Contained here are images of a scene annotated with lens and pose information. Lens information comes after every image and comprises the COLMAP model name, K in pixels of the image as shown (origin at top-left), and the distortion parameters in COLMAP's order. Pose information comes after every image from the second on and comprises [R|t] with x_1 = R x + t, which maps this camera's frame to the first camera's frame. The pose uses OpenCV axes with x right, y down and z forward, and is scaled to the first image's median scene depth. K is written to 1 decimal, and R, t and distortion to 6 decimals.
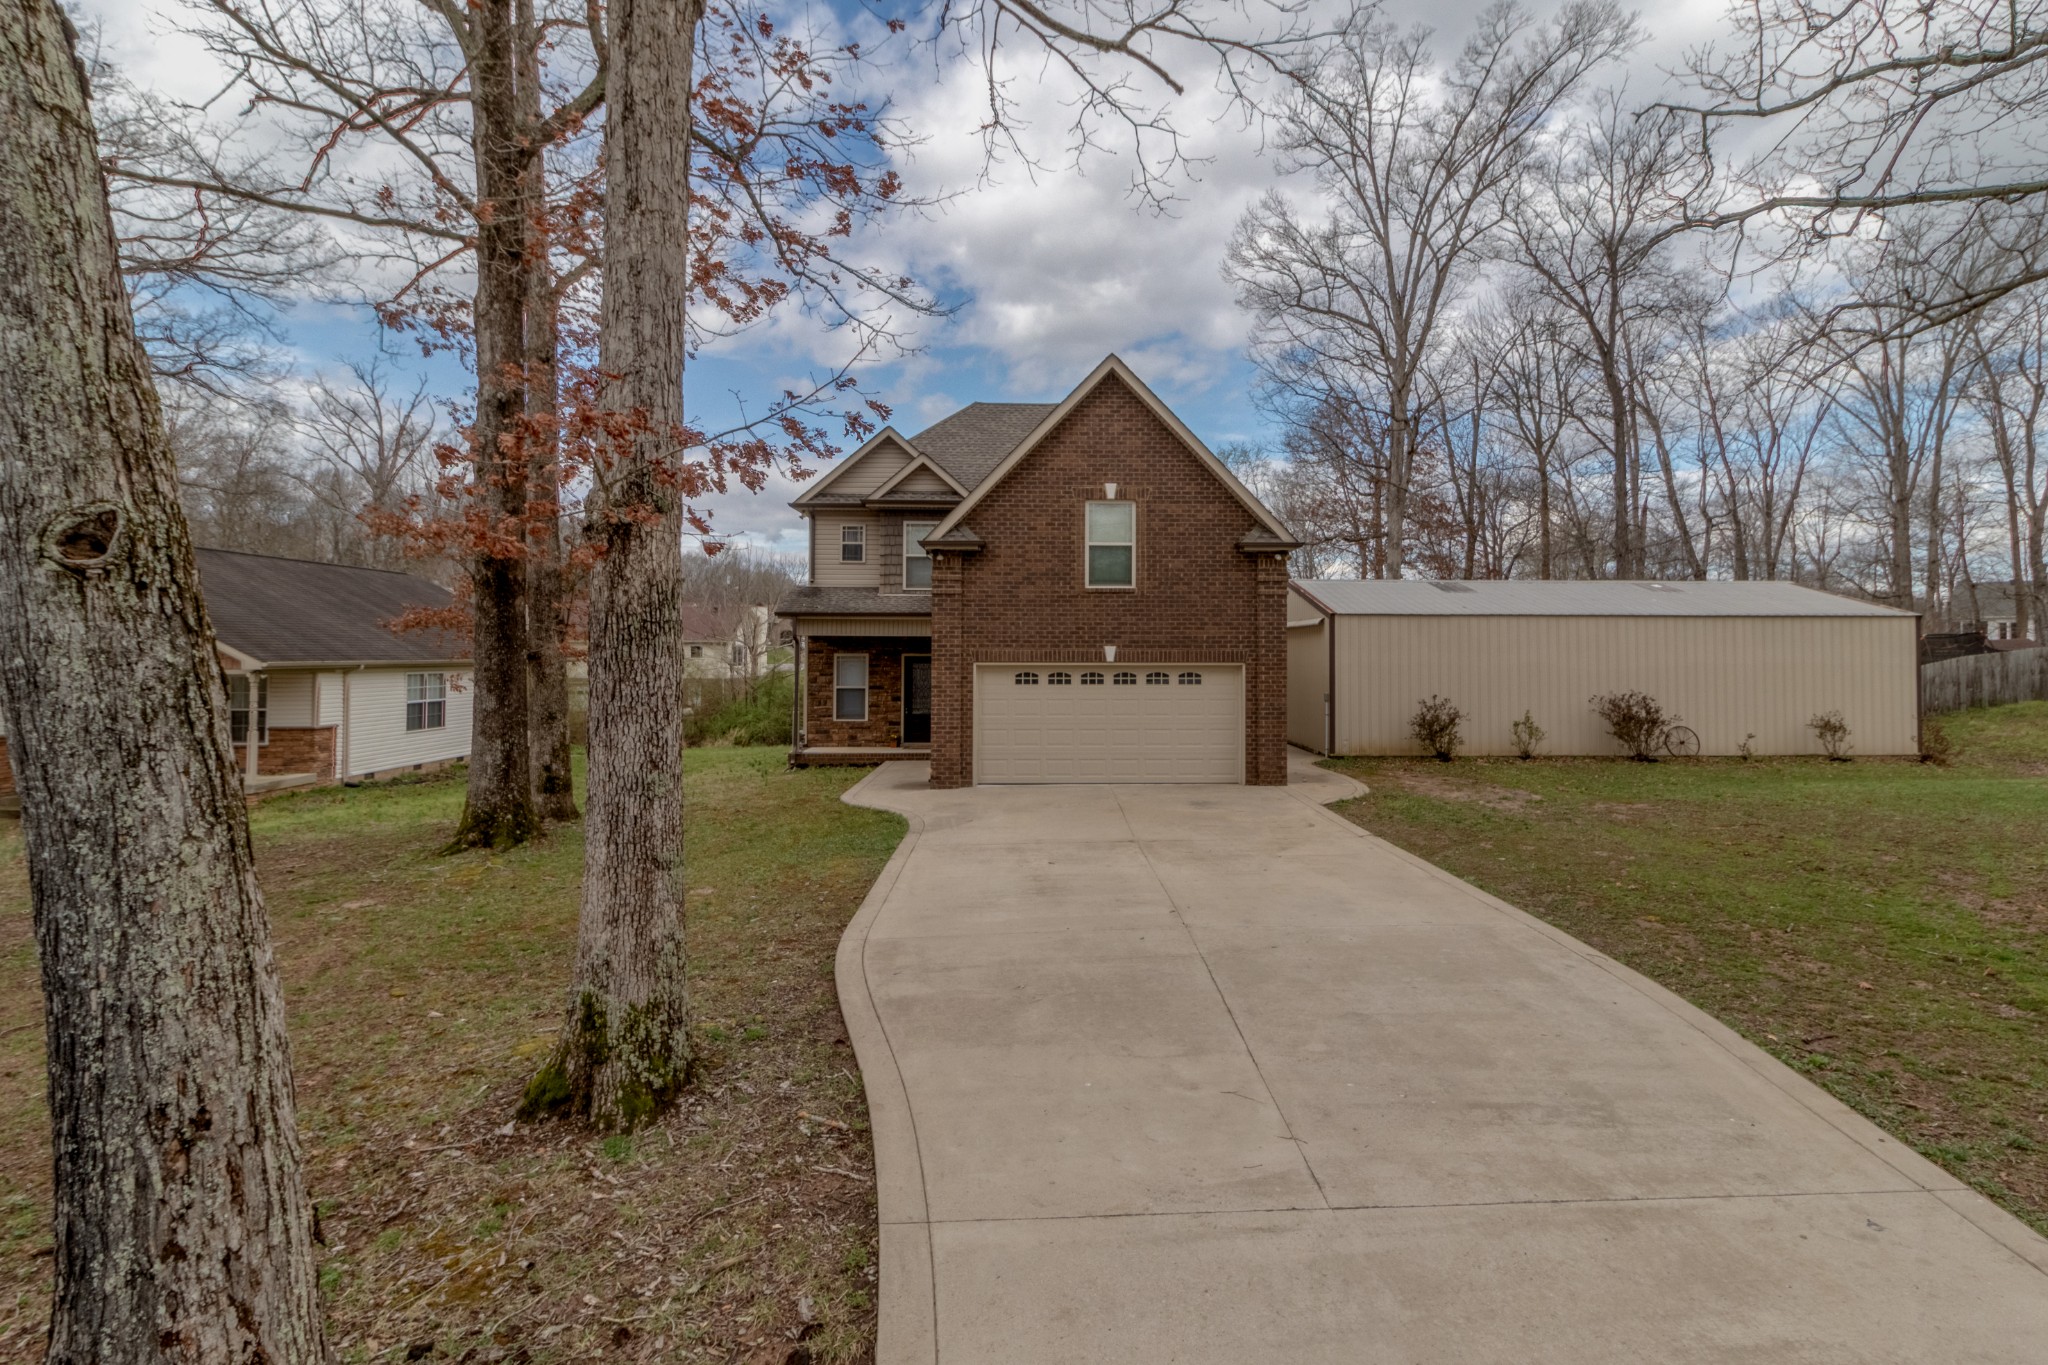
lens RADIAL K [[947.1, 0, 1023.1], [0, 947.1, 653.0], [0, 0, 1]] dist [-0.000465, 0.000148]
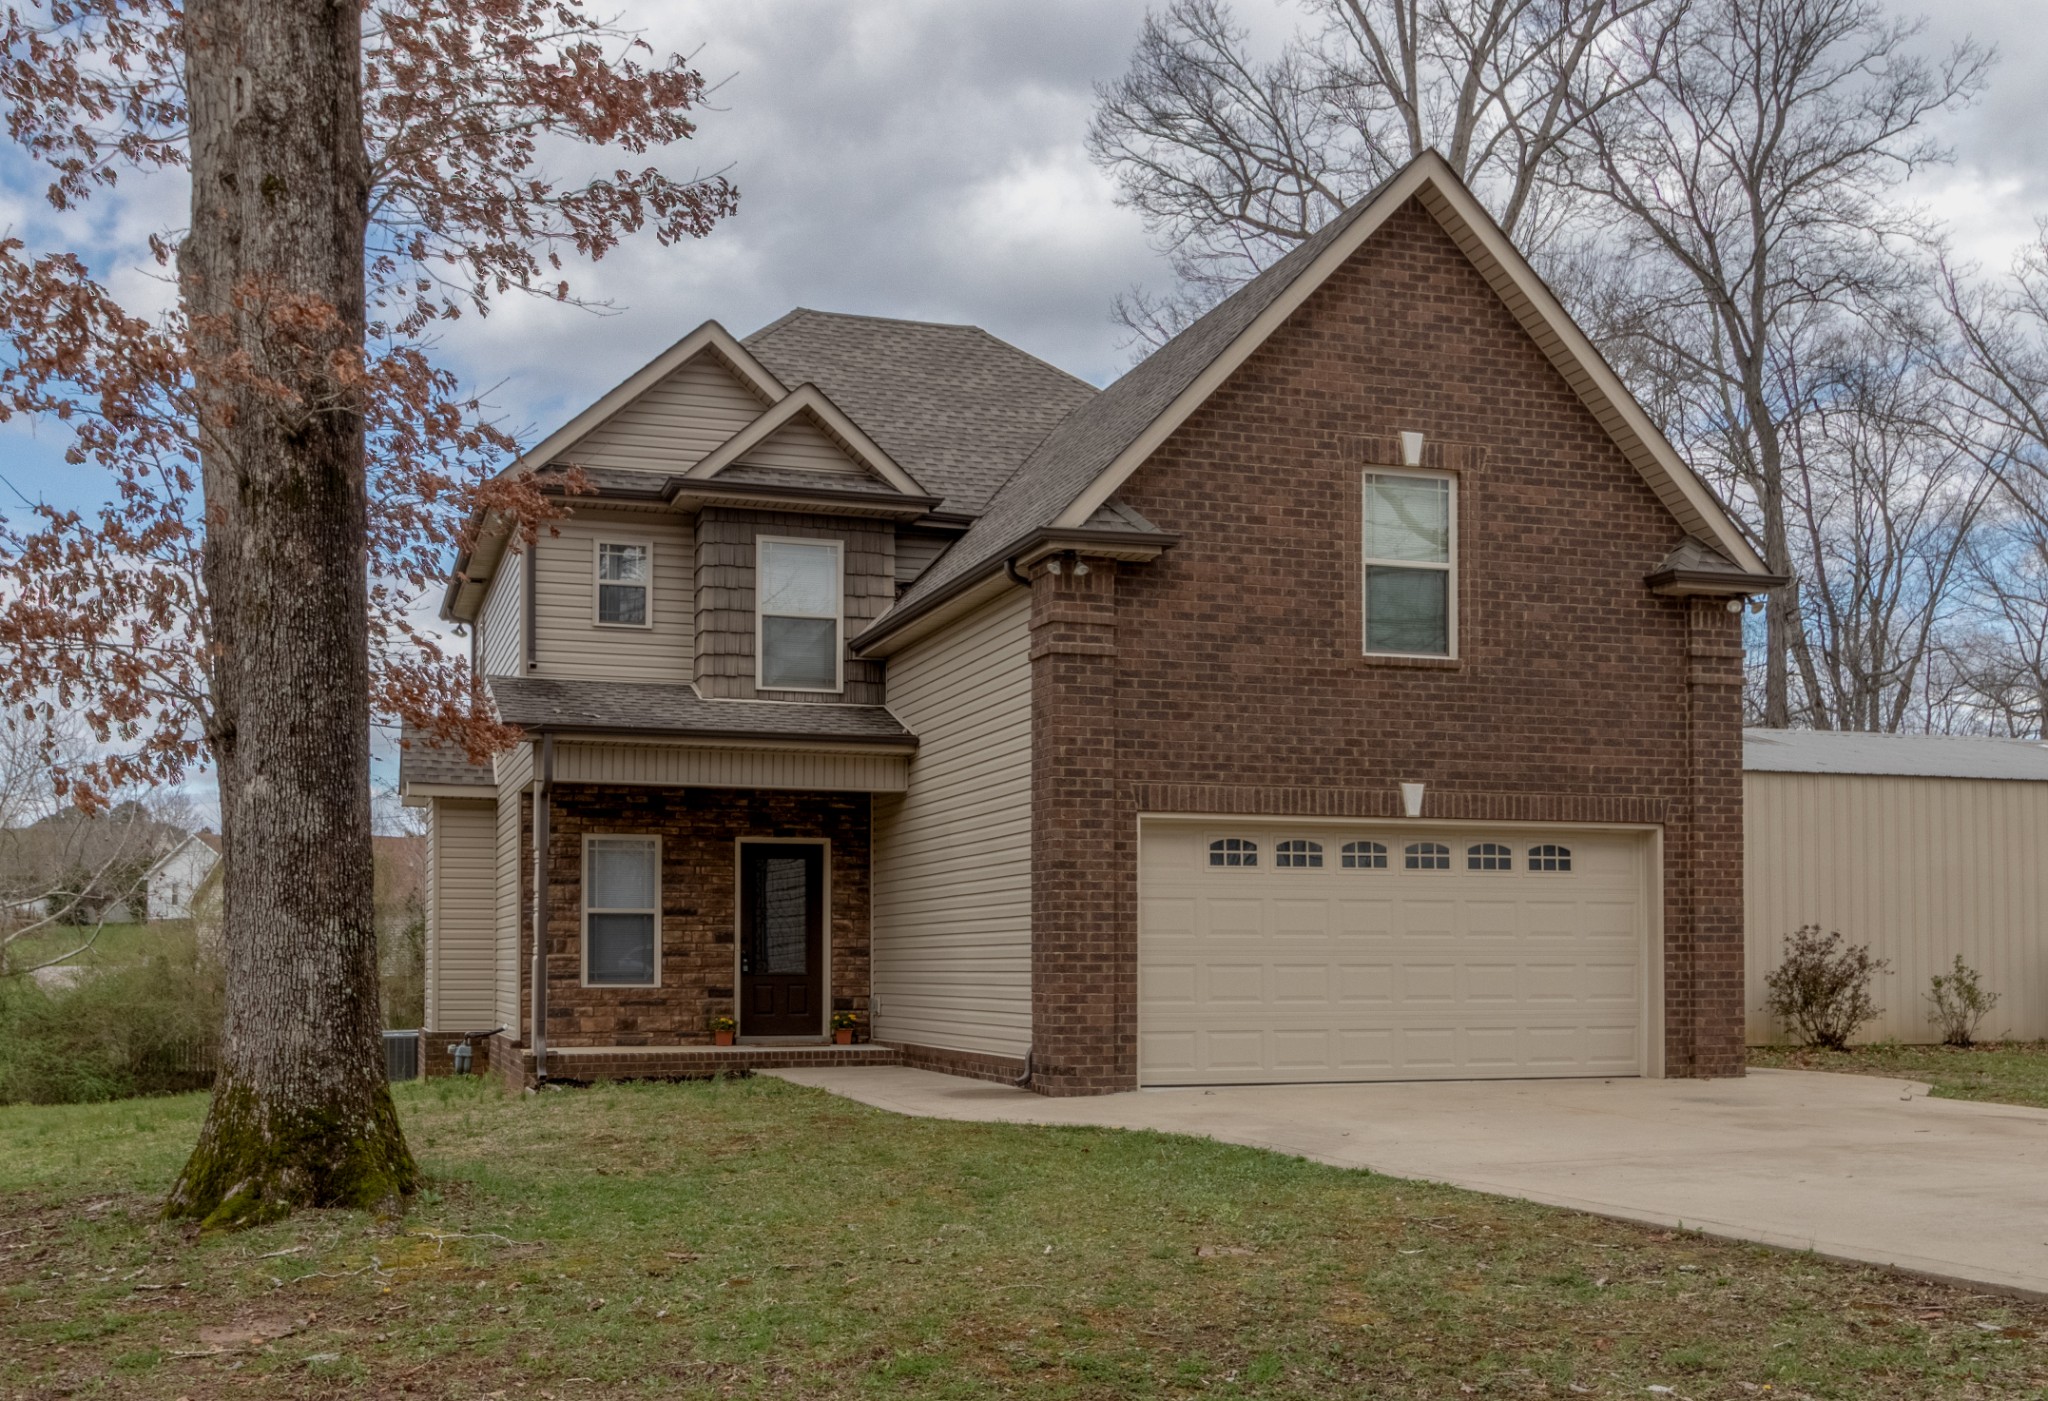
lens RADIAL K [[1899.5, 0, 1021.8], [0, 1899.5, 936.6], [0, 0, 1]] dist [0.009894, 0.006814]
pose [[0.968358, 0.000821, 0.249564, -0.322034], [-0.002025, 0.999988, 0.004566, 0.063355], [-0.249557, -0.004926, 0.968348, 0.144134]]
